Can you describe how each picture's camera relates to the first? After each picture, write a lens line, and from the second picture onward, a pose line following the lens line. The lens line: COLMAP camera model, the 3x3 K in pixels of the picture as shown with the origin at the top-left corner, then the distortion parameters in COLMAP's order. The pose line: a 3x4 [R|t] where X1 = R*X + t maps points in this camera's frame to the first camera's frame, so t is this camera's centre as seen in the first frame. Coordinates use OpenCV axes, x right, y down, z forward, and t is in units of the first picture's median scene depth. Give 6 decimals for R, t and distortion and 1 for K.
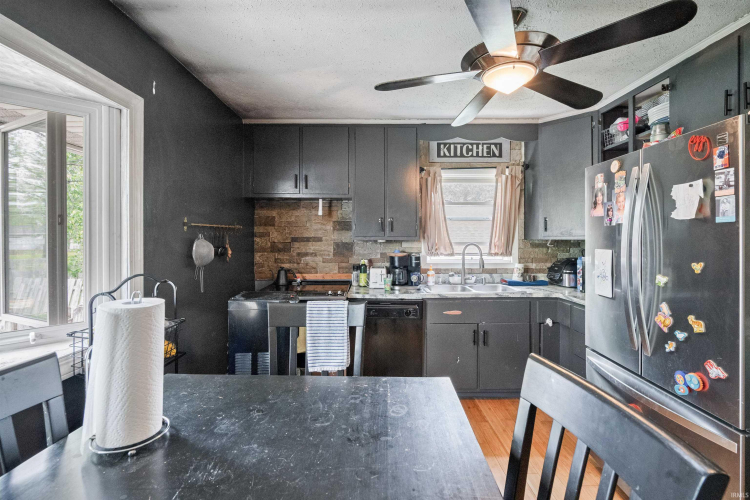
lens RADIAL K [[343.7, 0, 378.1], [0, 343.7, 237.5], [0, 0, 1]] dist [-0.003579, 0.000974]
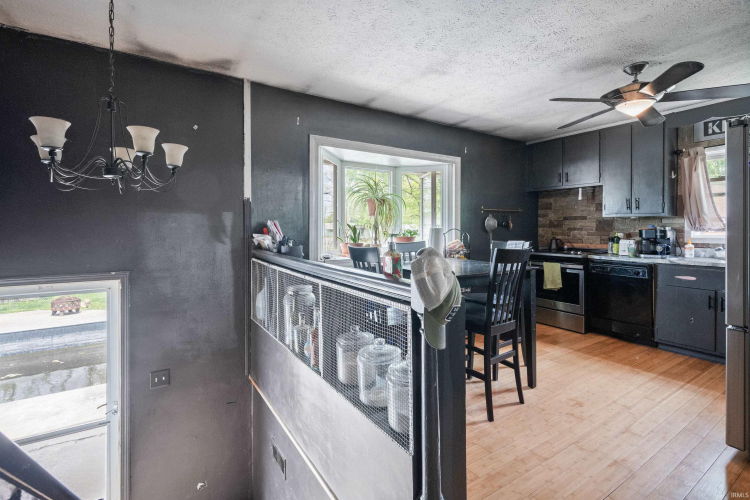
lens RADIAL K [[343.7, 0, 373.2], [0, 343.7, 229.1], [0, 0, 1]] dist [-0.003579, 0.000974]
pose [[0.532596, 0.004518, -0.846358, 0.525068], [0.000428, 0.999984, 0.005608, 0.041812], [0.846370, -0.003349, 0.532585, -0.406653]]
